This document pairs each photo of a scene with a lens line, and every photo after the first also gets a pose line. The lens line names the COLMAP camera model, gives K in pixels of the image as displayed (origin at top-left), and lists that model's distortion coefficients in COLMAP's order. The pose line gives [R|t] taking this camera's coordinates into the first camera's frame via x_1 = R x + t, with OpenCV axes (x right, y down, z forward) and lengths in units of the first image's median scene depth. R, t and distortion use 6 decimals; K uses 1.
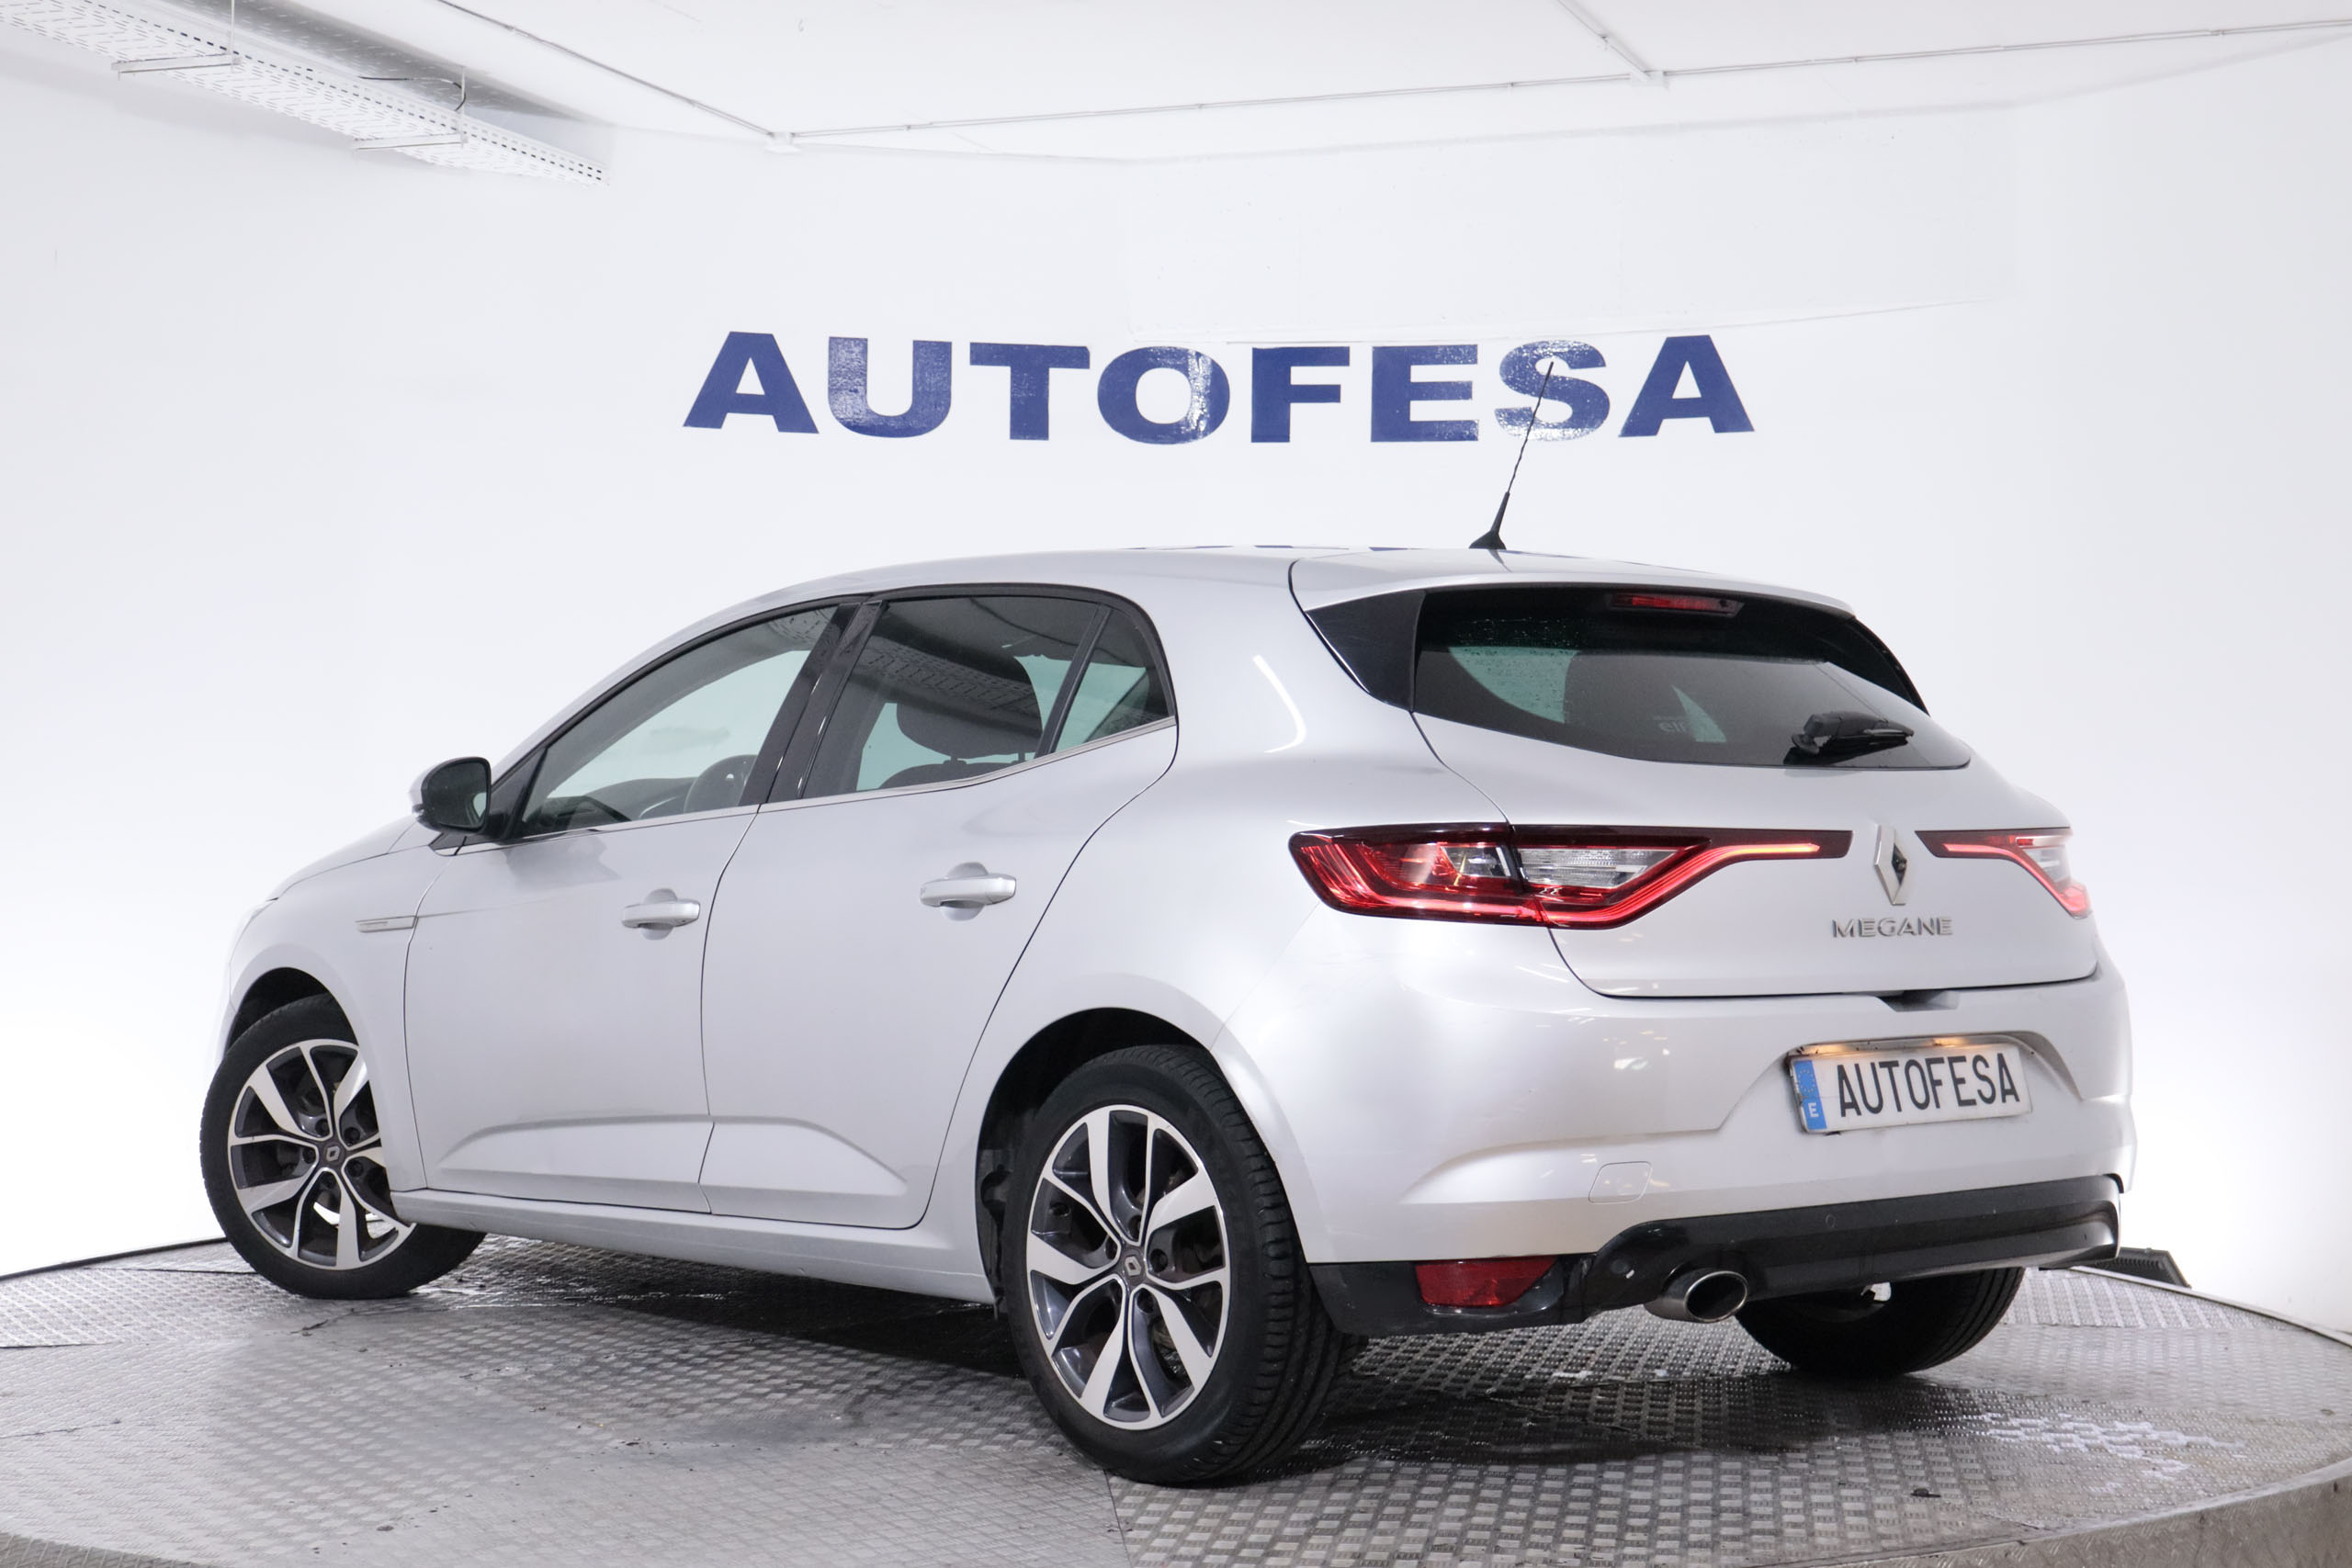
lens RADIAL K [[3591.6, 0, 1176.0], [0, 3591.6, 784.0], [0, 0, 1]] dist [0.022533, -0.045734]
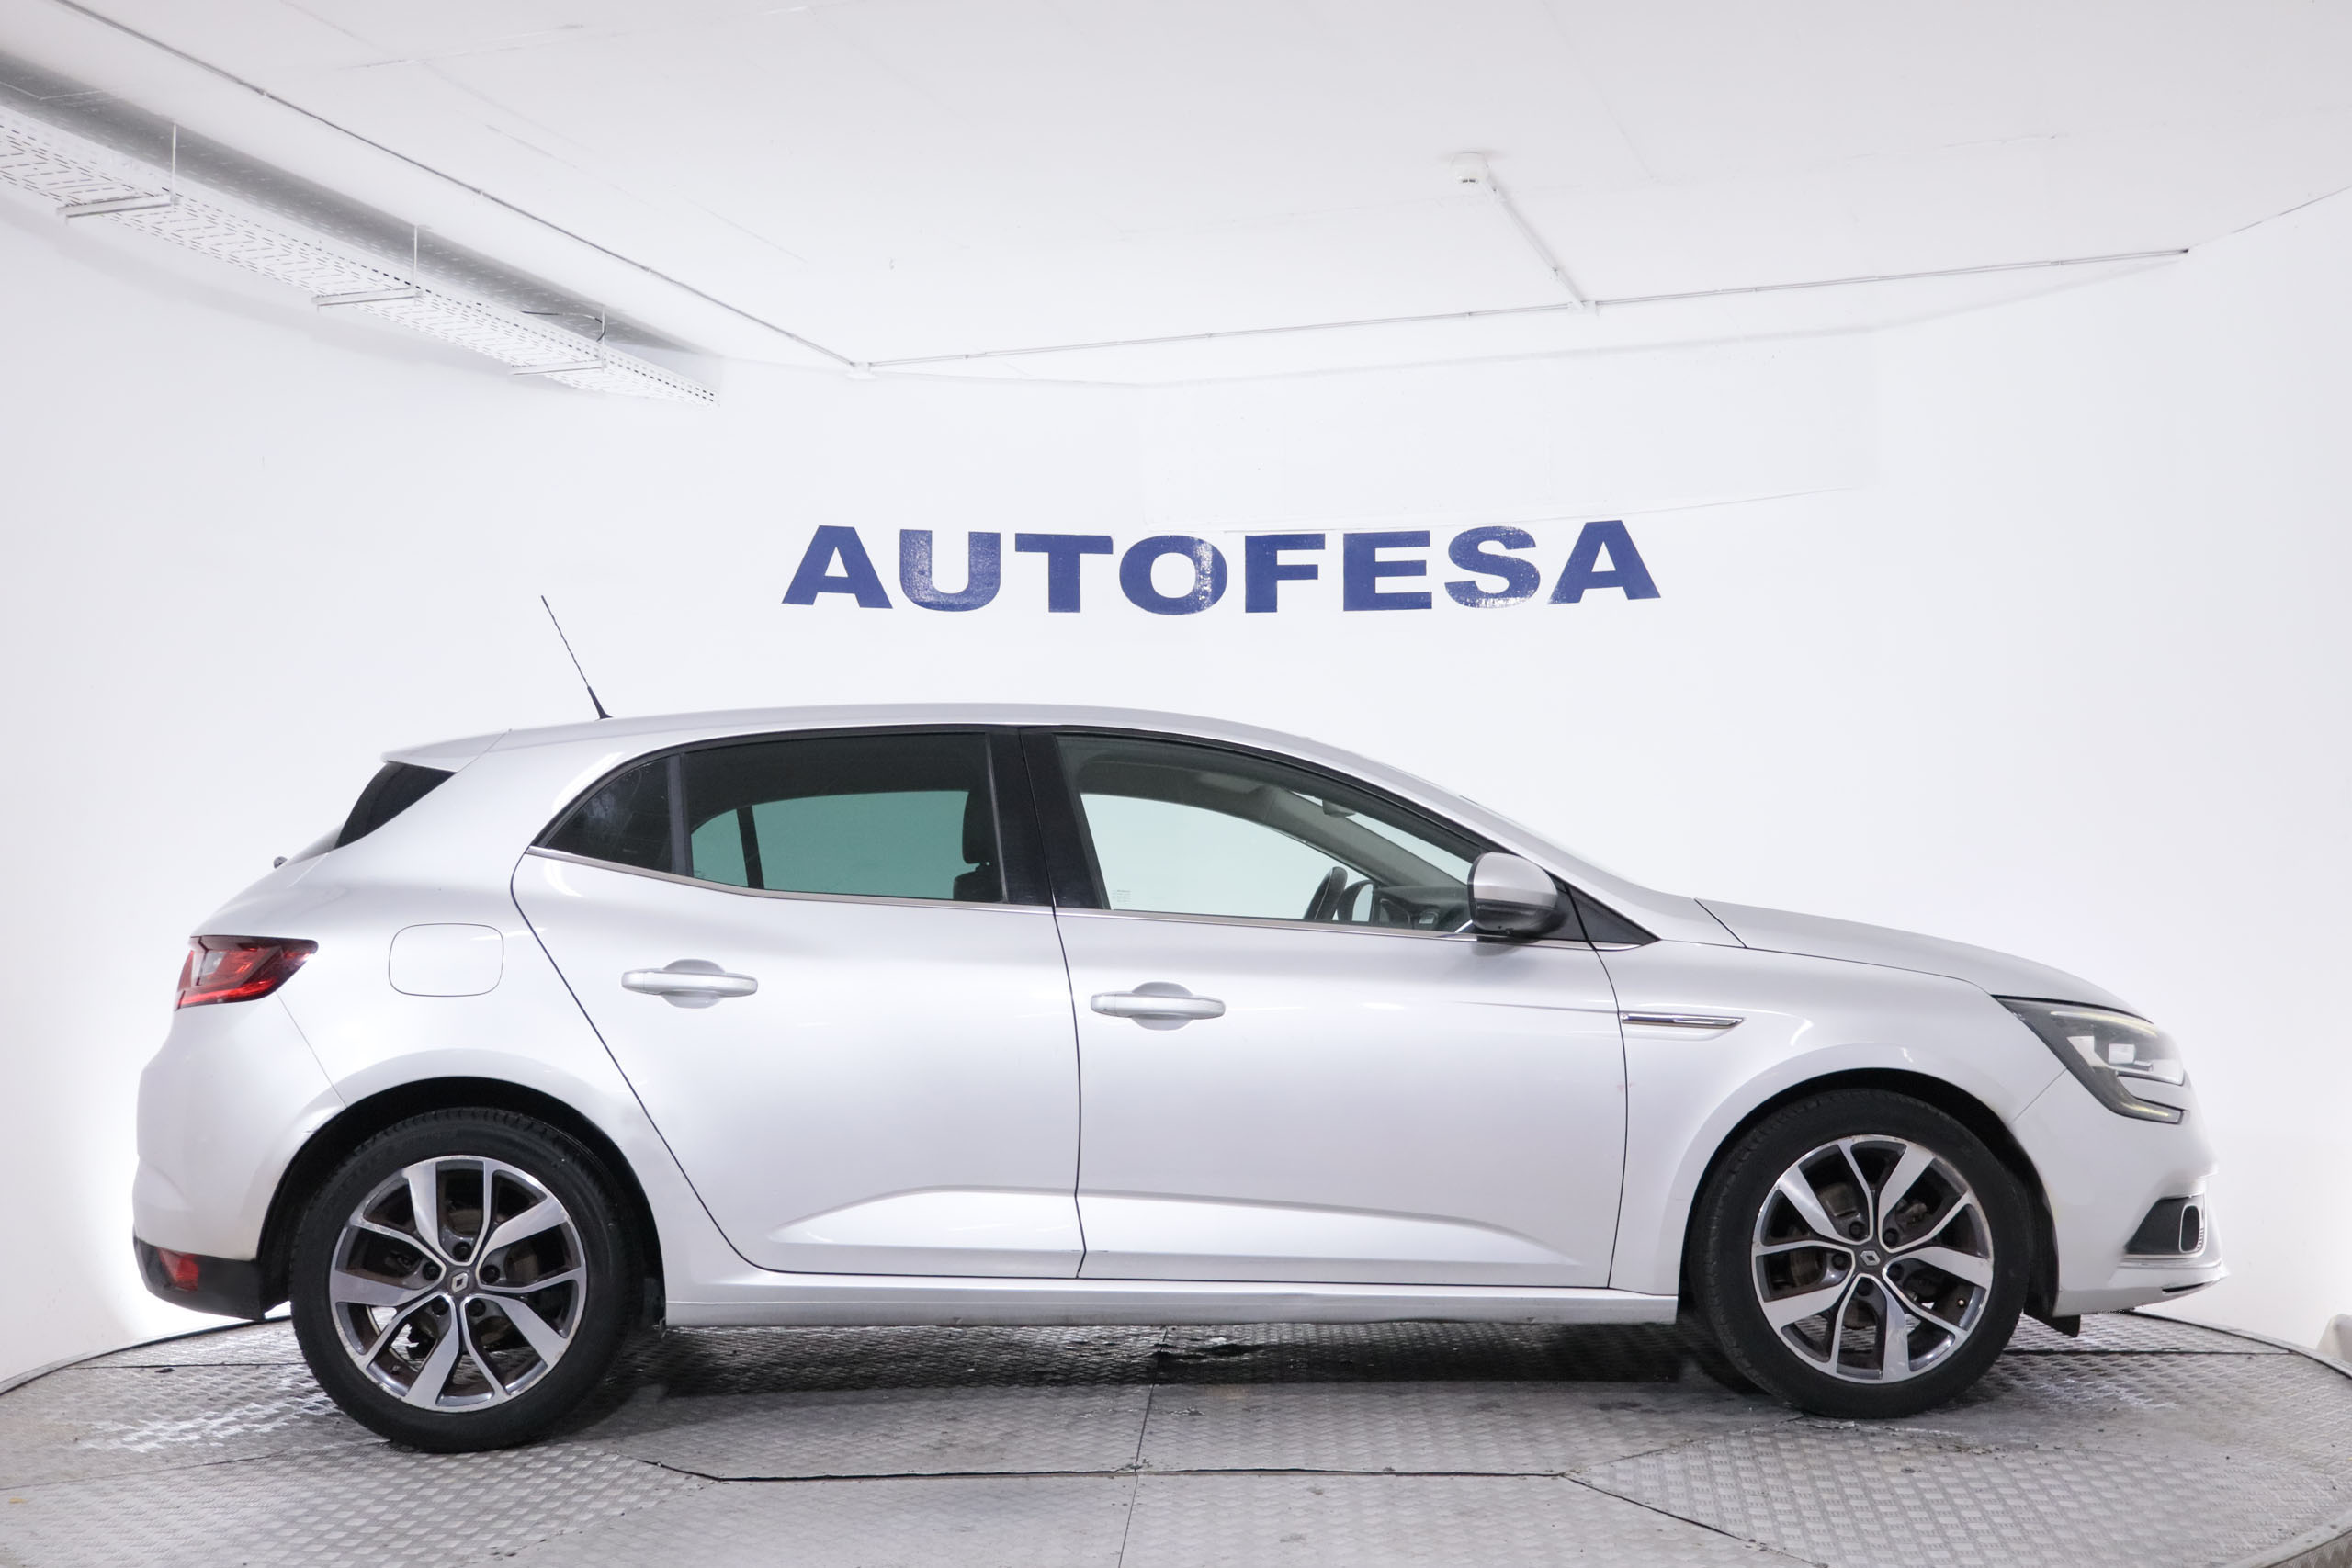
lens RADIAL K [[2670.4, 0, 1176.0], [0, 2670.4, 784.0], [0, 0, 1]] dist [0.011653, -0.012984]
pose [[0.999192, -0.013228, 0.037952, -0.039098], [0.014774, 0.999060, -0.040745, 0.000094], [-0.037377, 0.041273, 0.998449, 0.097104]]
